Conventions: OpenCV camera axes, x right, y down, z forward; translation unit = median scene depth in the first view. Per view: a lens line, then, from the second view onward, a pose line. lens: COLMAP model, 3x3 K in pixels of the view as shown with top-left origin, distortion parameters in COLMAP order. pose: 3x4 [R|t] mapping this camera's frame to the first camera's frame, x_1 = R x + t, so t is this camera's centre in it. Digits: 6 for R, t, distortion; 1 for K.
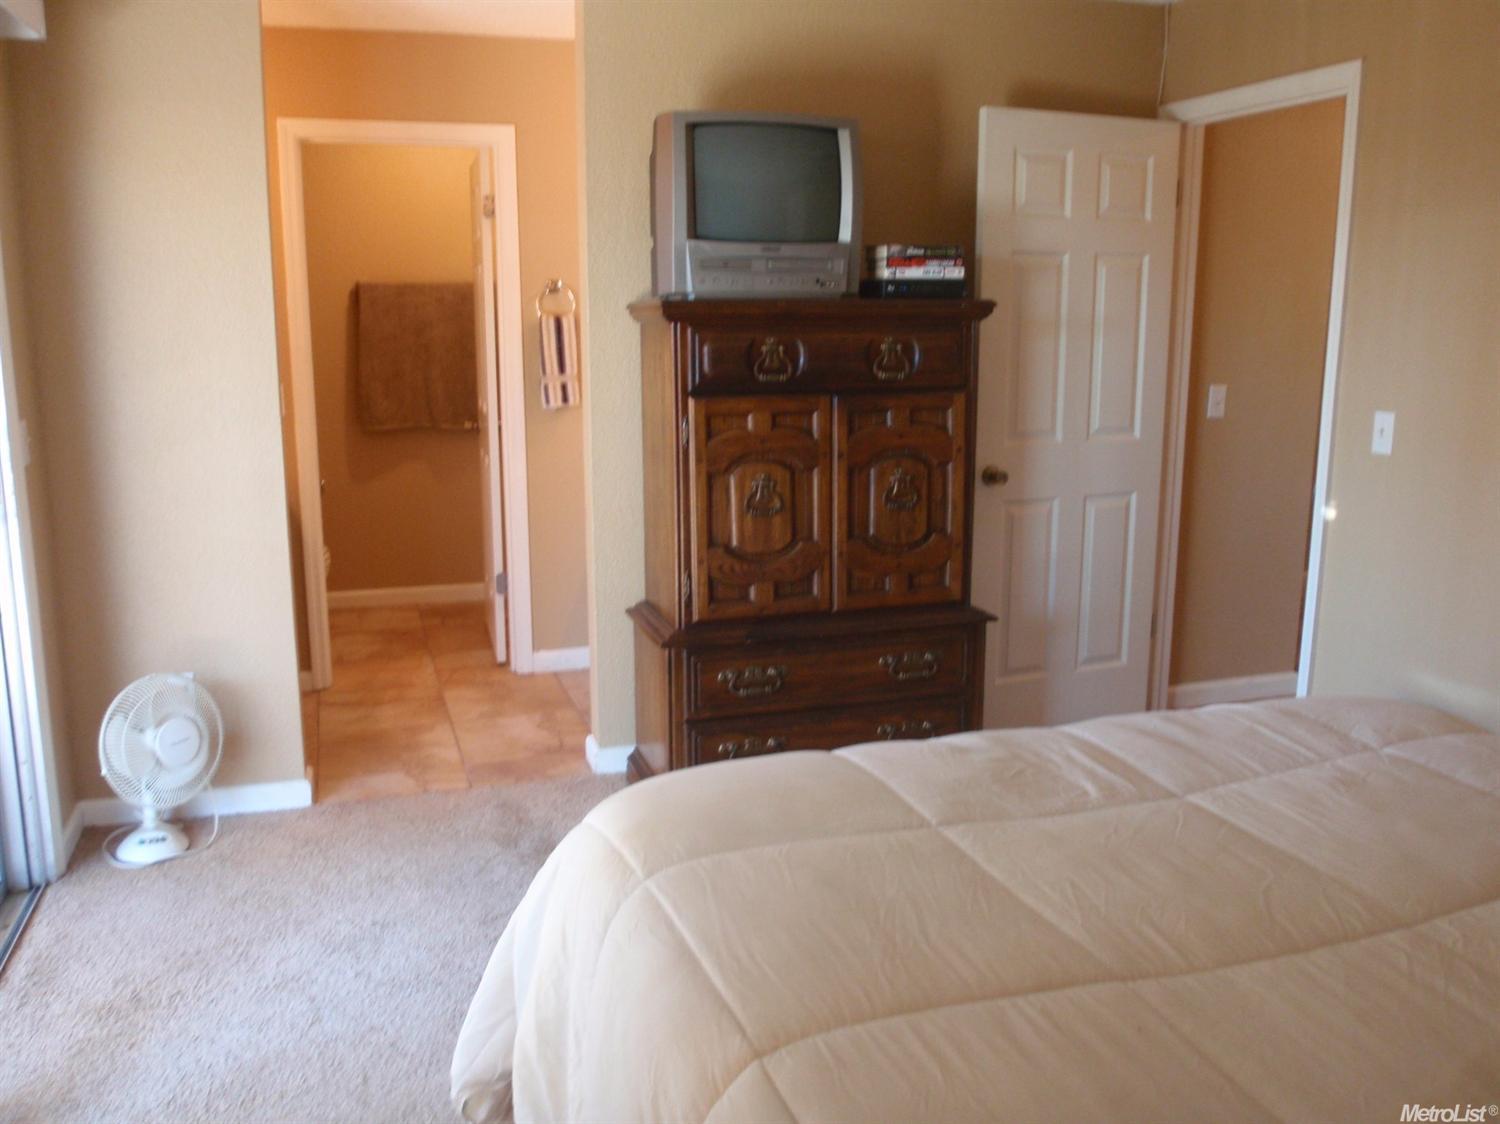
lens RADIAL K [[1254.8, 0, 758.6], [0, 1254.8, 559.5], [0, 0, 1]] dist [-0.054874, 0.006374]
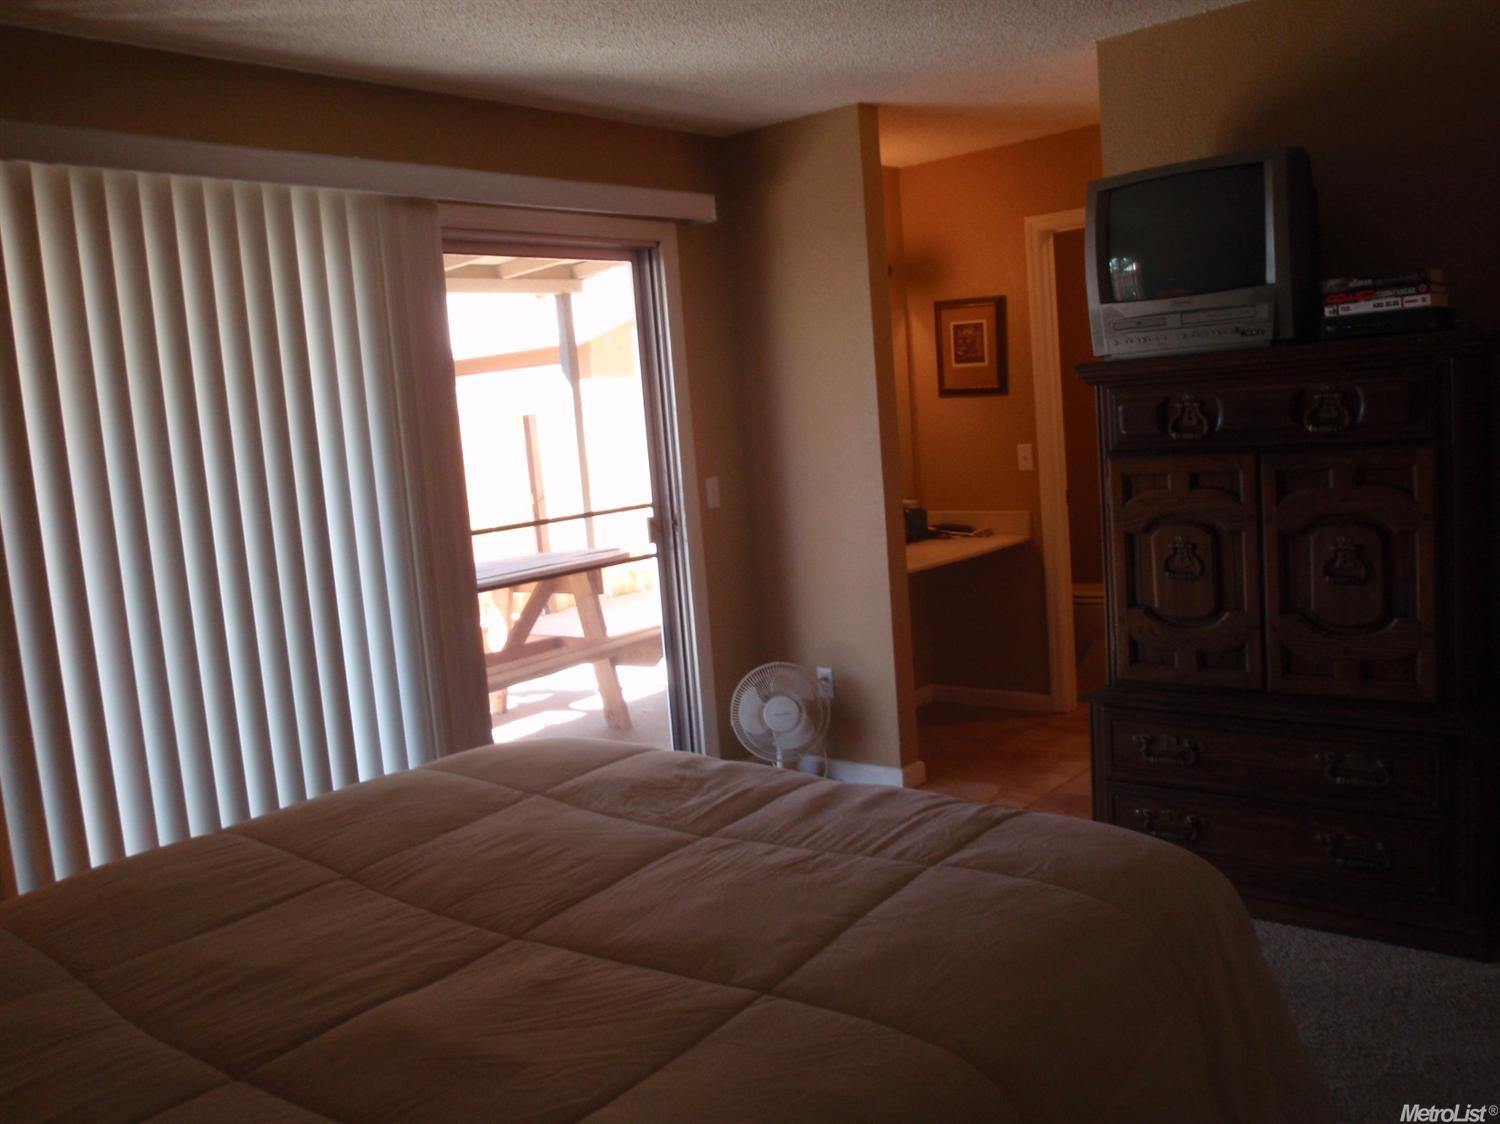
lens RADIAL K [[1264.0, 0, 750.0], [0, 1264.0, 562.0], [0, 0, 1]] dist [-0.065644, 0.048563]
pose [[0.535952, 0.060415, -0.842084, 0.630207], [-0.087353, 0.996051, 0.015865, -0.034533], [0.839717, 0.065056, 0.539113, 0.206919]]
